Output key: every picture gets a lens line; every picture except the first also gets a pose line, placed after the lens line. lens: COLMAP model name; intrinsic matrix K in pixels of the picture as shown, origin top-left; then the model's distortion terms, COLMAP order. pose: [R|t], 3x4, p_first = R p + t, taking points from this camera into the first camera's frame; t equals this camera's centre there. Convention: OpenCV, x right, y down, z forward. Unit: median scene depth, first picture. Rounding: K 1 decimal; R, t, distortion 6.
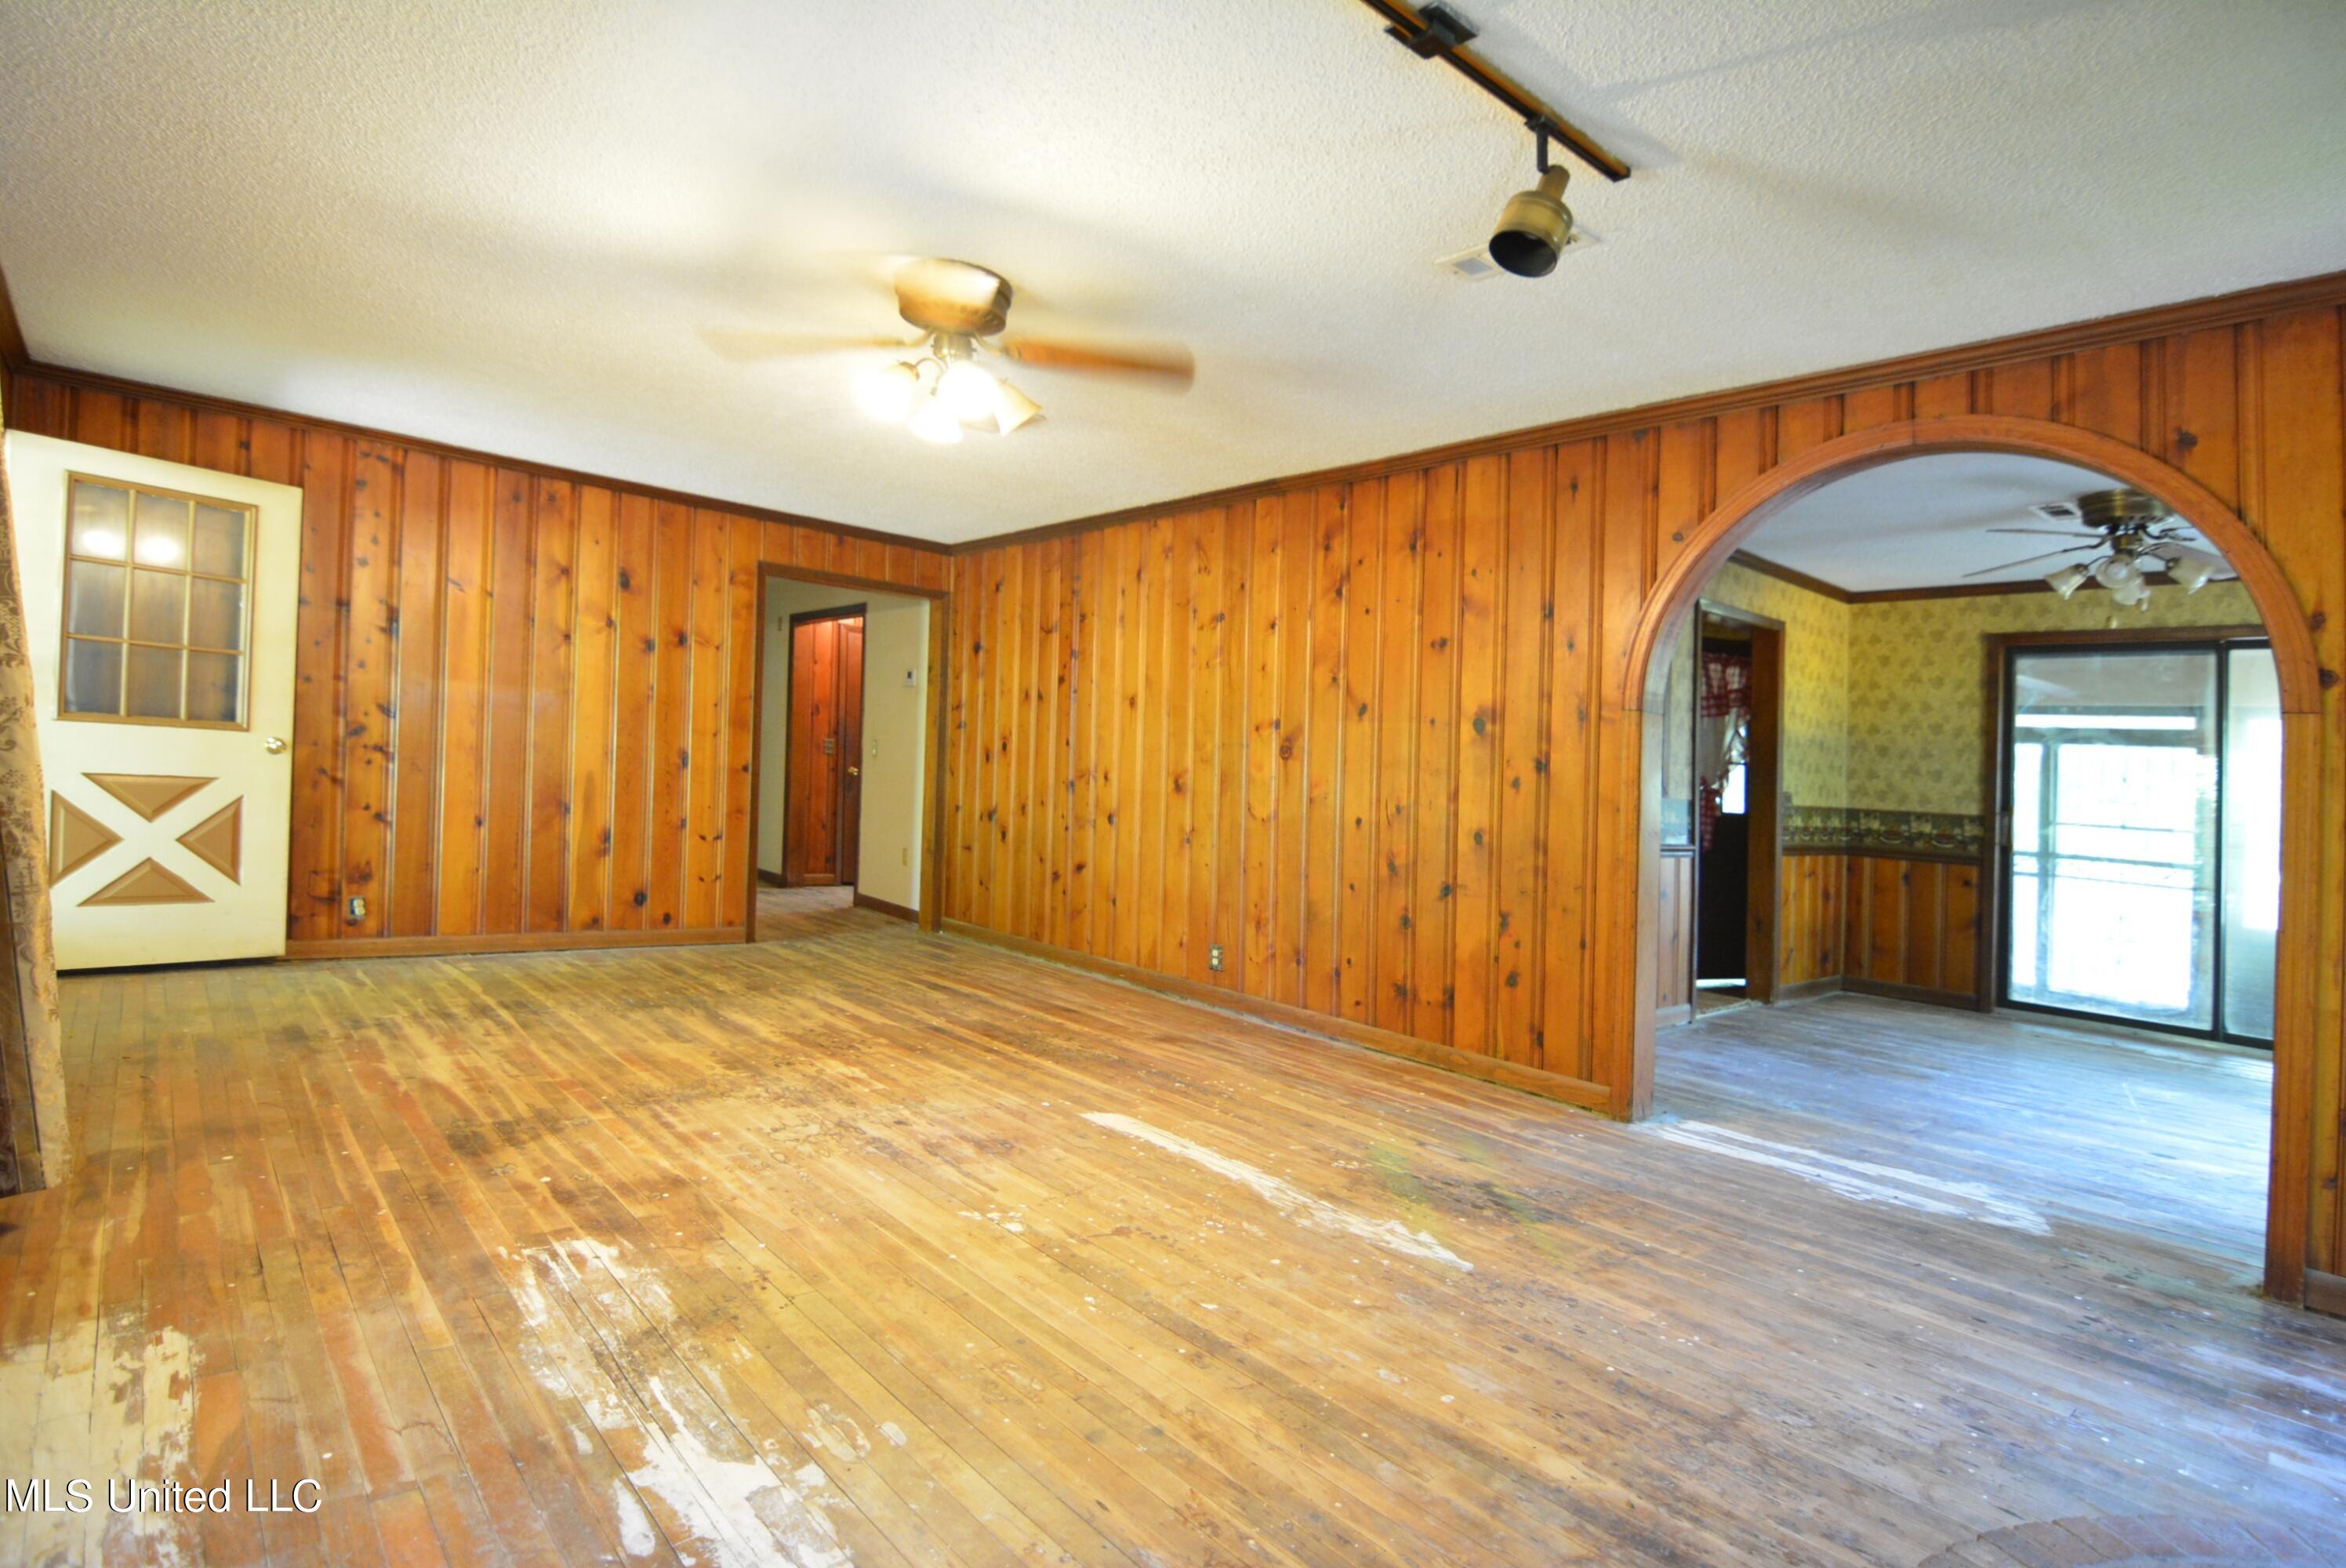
lens RADIAL K [[1179.4, 0, 1180.4], [0, 1179.4, 688.4], [0, 0, 1]] dist [0.002372, -0.013515]
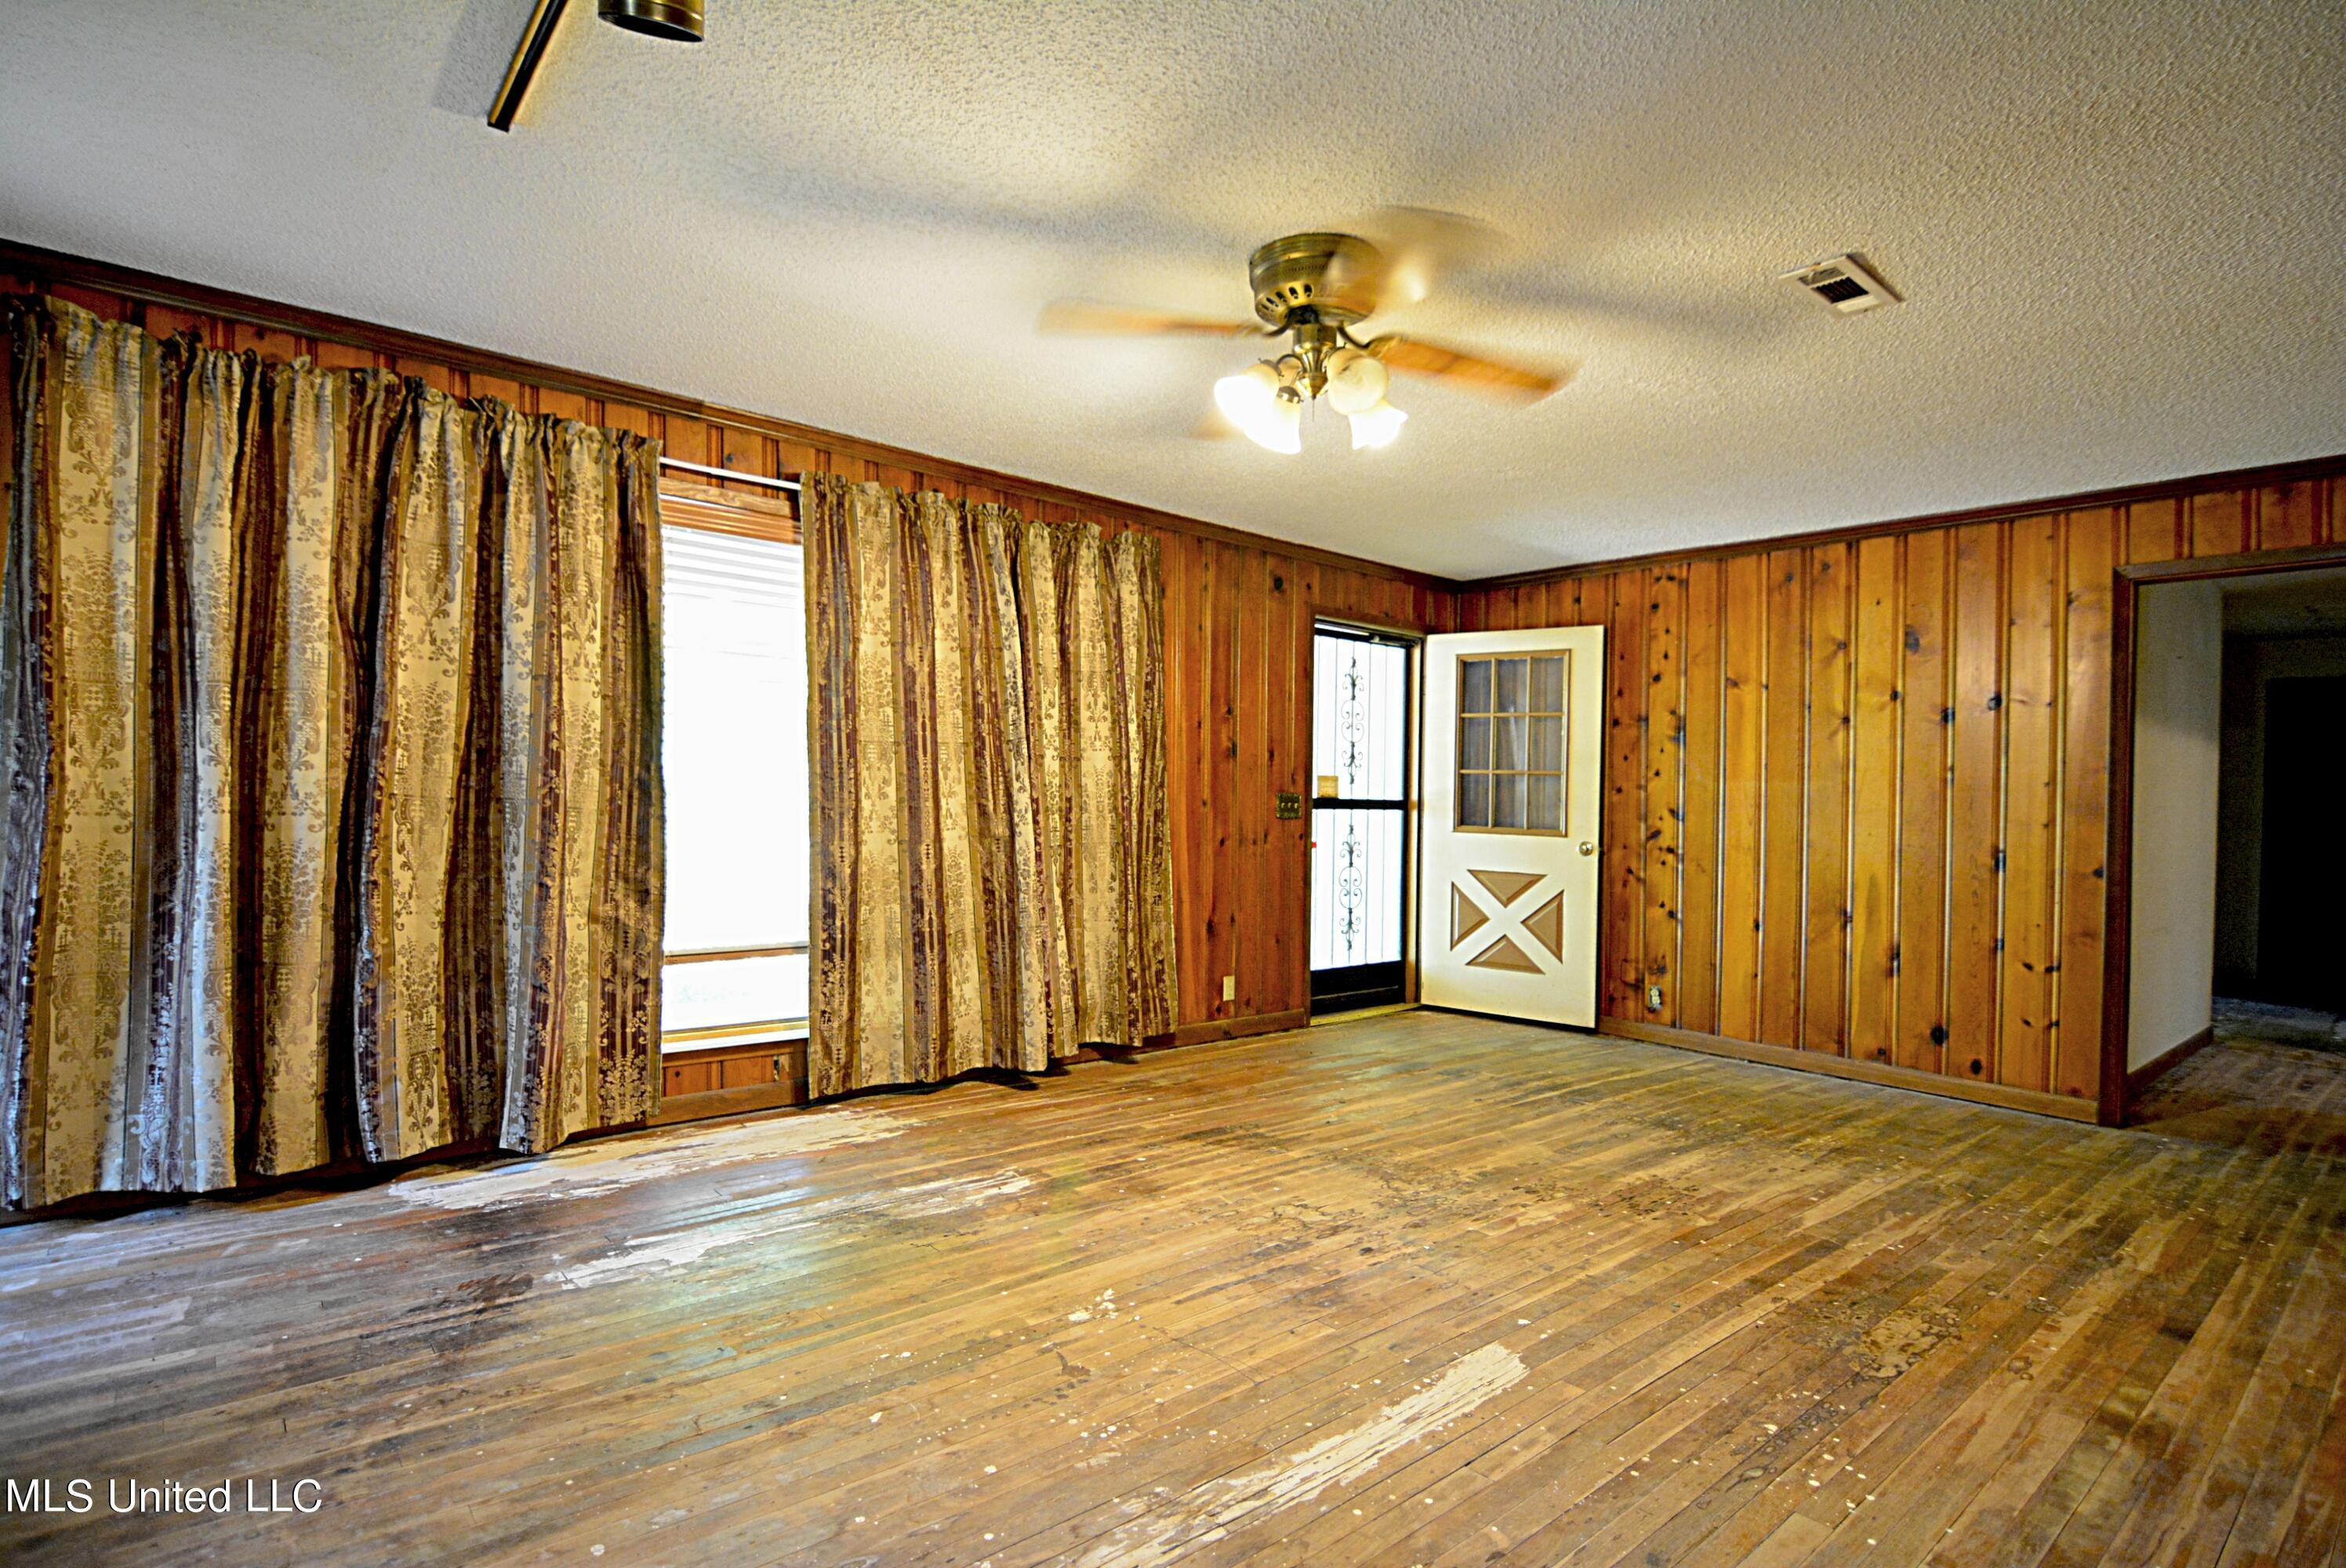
lens RADIAL K [[1180.7, 0, 1118.4], [0, 1180.7, 848.9], [0, 0, 1]] dist [-0.018098, -0.001415]
pose [[-0.046137, -0.026824, -0.998575, 0.548526], [0.040956, 0.998748, -0.028721, 0.081694], [0.998095, -0.042222, -0.044981, 0.753889]]
